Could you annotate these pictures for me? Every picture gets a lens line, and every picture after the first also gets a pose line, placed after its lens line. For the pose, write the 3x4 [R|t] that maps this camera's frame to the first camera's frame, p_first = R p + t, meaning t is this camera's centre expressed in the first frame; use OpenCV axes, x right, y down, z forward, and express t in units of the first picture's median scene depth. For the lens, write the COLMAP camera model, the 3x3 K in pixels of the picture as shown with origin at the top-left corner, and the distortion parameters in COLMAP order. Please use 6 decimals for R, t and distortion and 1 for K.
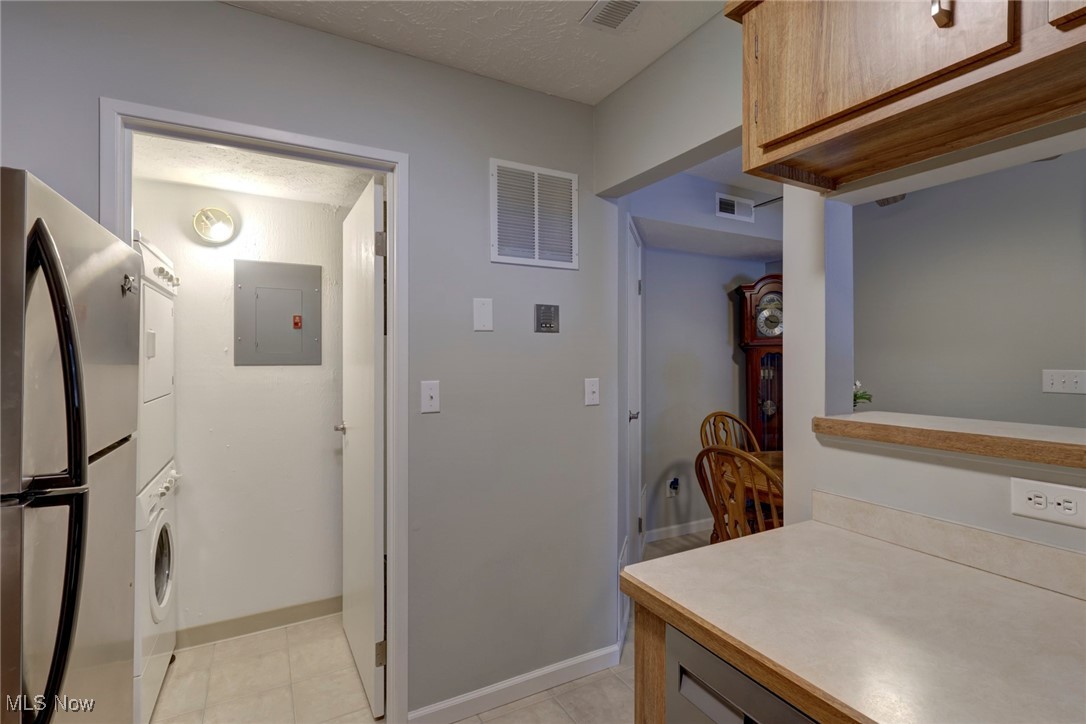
lens RADIAL K [[506.2, 0, 539.9], [0, 506.2, 358.5], [0, 0, 1]] dist [-0.001547, -0.000764]
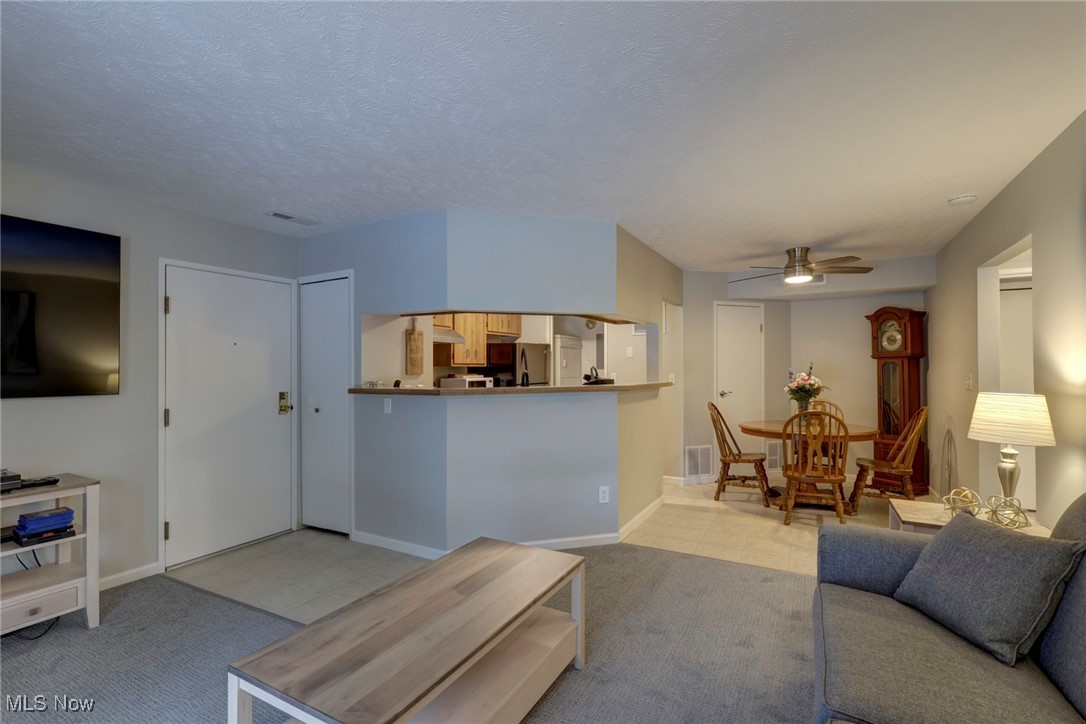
lens RADIAL K [[506.2, 0, 542.0], [0, 506.2, 362.6], [0, 0, 1]] dist [-0.001547, -0.000764]
pose [[0.539917, -0.005642, -0.841699, 2.546168], [0.000684, 0.999980, -0.006264, -0.005779], [0.841718, 0.002807, 0.539910, -1.306135]]
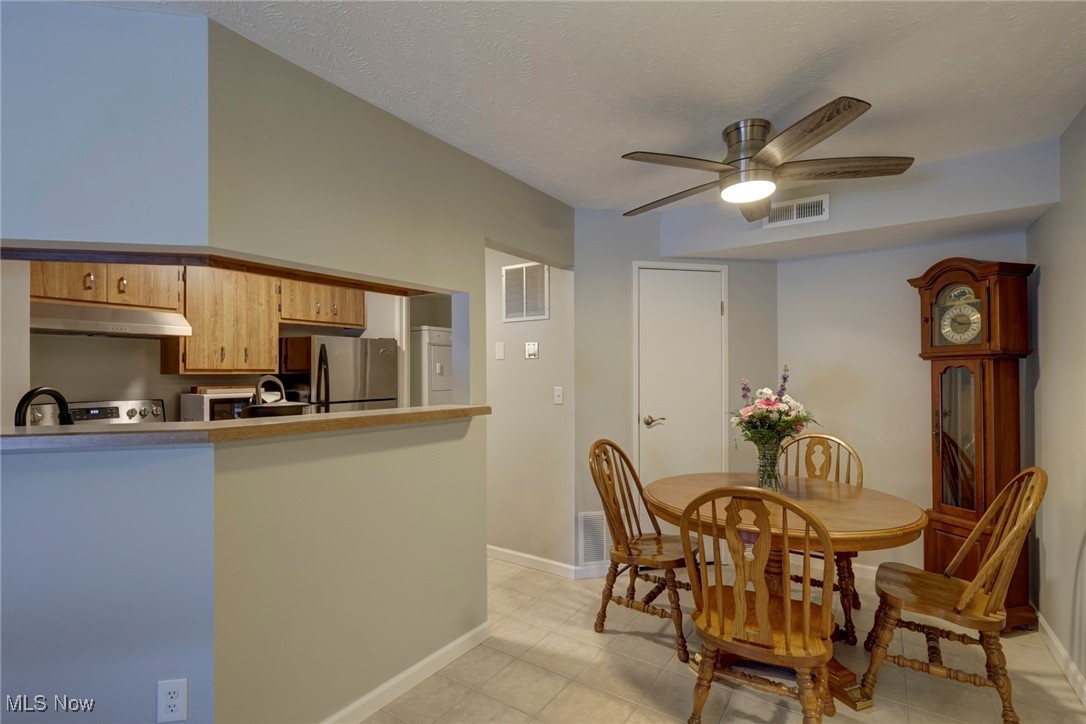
lens RADIAL K [[506.2, 0, 542.7], [0, 506.2, 372.8], [0, 0, 1]] dist [-0.001547, -0.000764]
pose [[0.459087, 0.002299, -0.888388, 1.889711], [0.001462, 0.999993, 0.003343, -0.012489], [0.888390, -0.002833, 0.459081, 0.310557]]
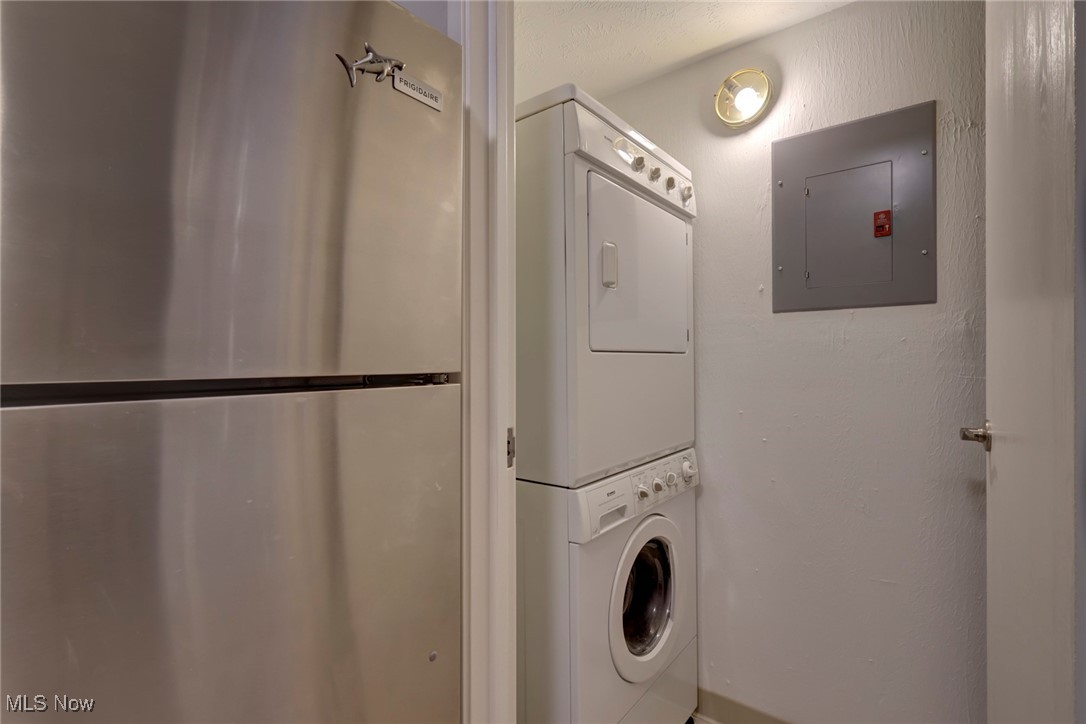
lens RADIAL K [[506.2, 0, 538.3], [0, 506.2, 363.3], [0, 0, 1]] dist [-0.001547, -0.000764]
pose [[0.409642, 0.003038, -0.912241, -0.142783], [0.006642, 0.999958, 0.006313, 0.066118], [0.912222, -0.008645, 0.409605, 0.447970]]
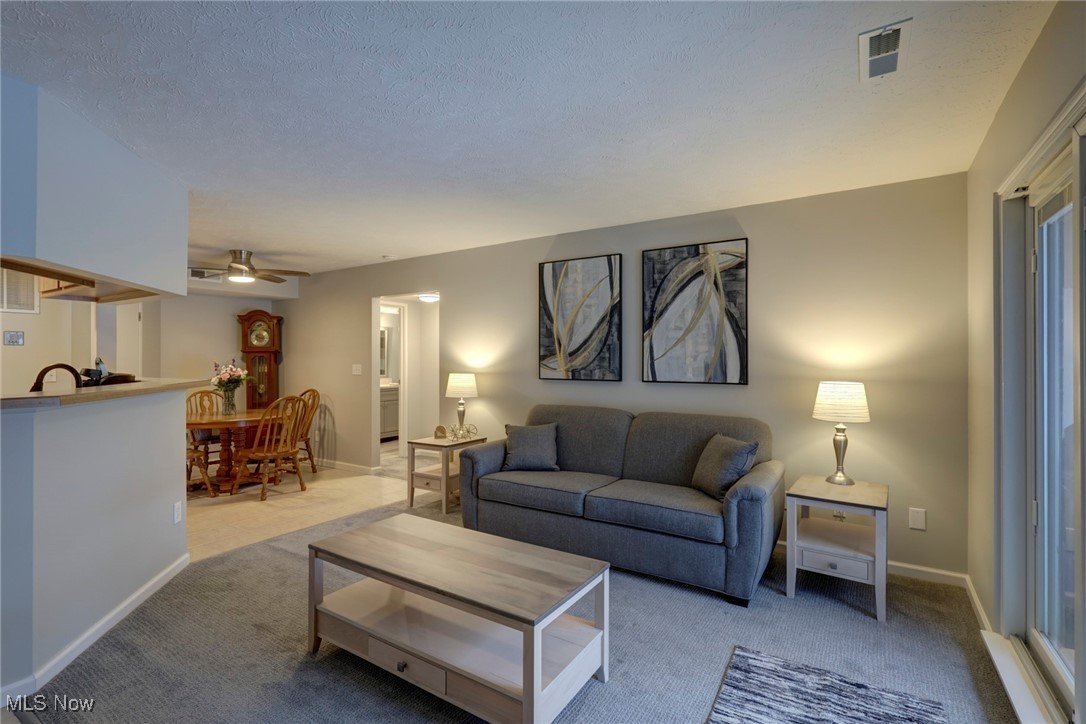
lens RADIAL K [[506.2, 0, 542.7], [0, 506.2, 360.3], [0, 0, 1]] dist [-0.001547, -0.000764]
pose [[0.877072, 0.002930, 0.480350, 1.087067], [-0.002606, 0.999996, -0.001342, 0.006121], [-0.480352, -0.000075, 0.877076, -2.142473]]
